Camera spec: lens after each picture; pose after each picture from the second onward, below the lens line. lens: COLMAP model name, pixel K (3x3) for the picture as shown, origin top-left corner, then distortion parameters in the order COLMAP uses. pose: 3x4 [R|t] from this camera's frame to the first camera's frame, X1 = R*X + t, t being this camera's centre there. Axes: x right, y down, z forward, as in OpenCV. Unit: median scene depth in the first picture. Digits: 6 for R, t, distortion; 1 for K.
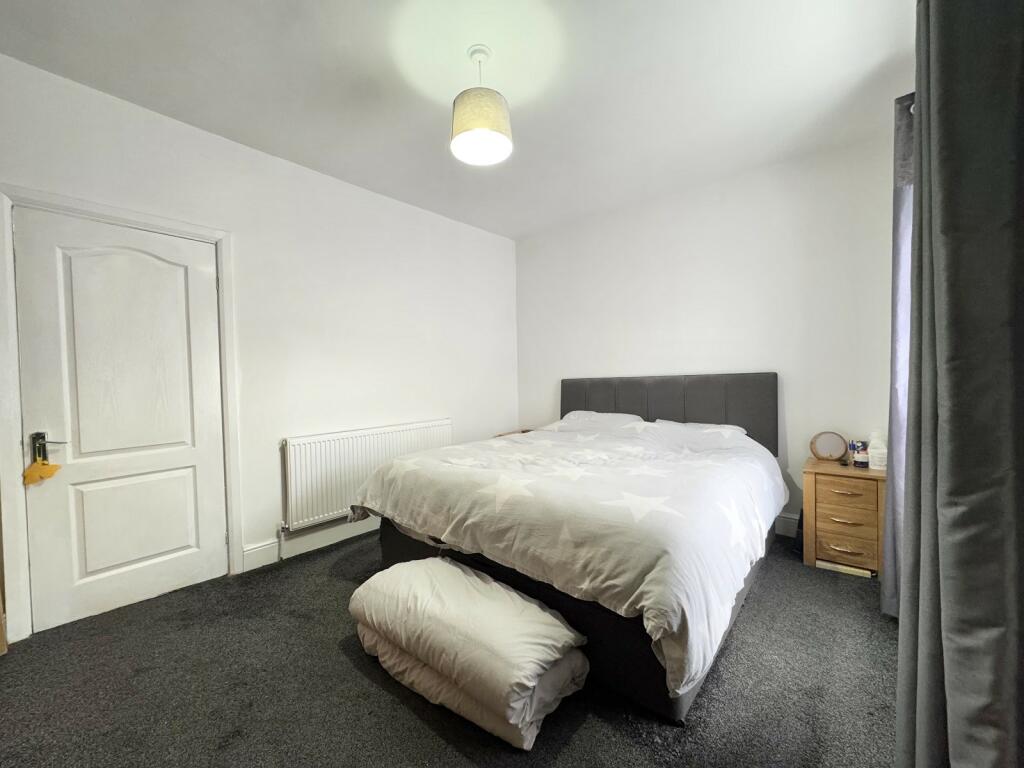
lens RADIAL K [[408.3, 0, 512.0], [0, 408.3, 384.0], [0, 0, 1]] dist [0.000227, 0.000471]
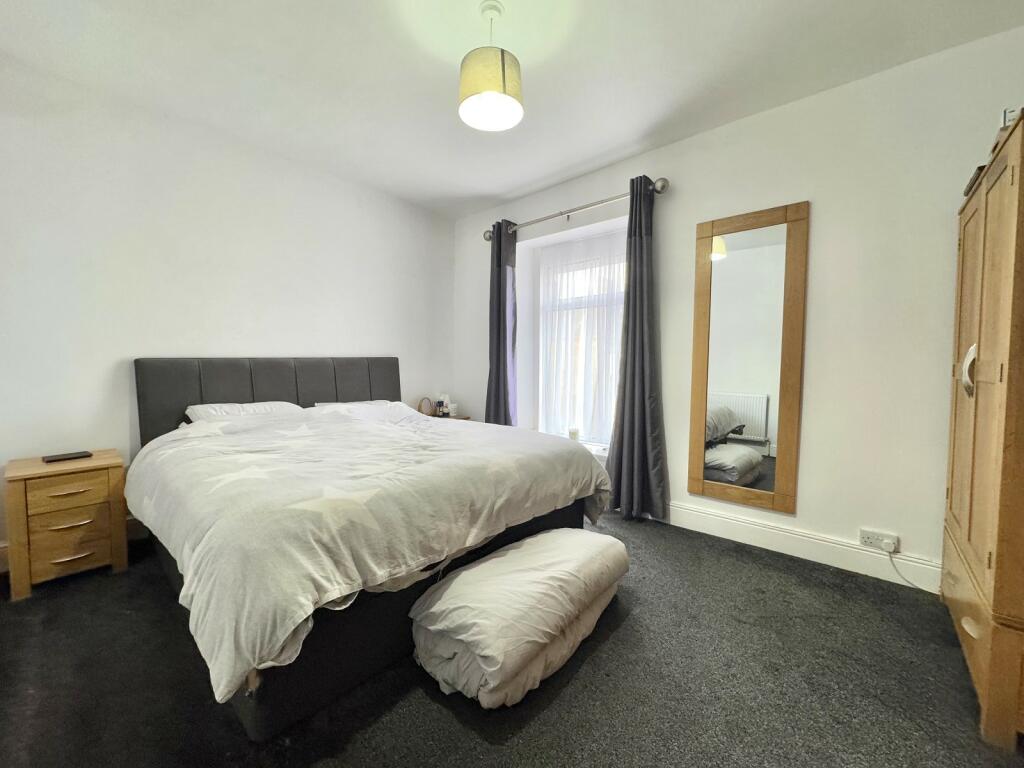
lens RADIAL K [[408.3, 0, 512.0], [0, 408.3, 384.0], [0, 0, 1]] dist [0.000227, 0.000471]
pose [[0.007244, -0.034136, 0.999391, -1.001680], [0.009903, 0.999371, 0.034064, 0.022773], [-0.999925, 0.009650, 0.007578, 0.908795]]
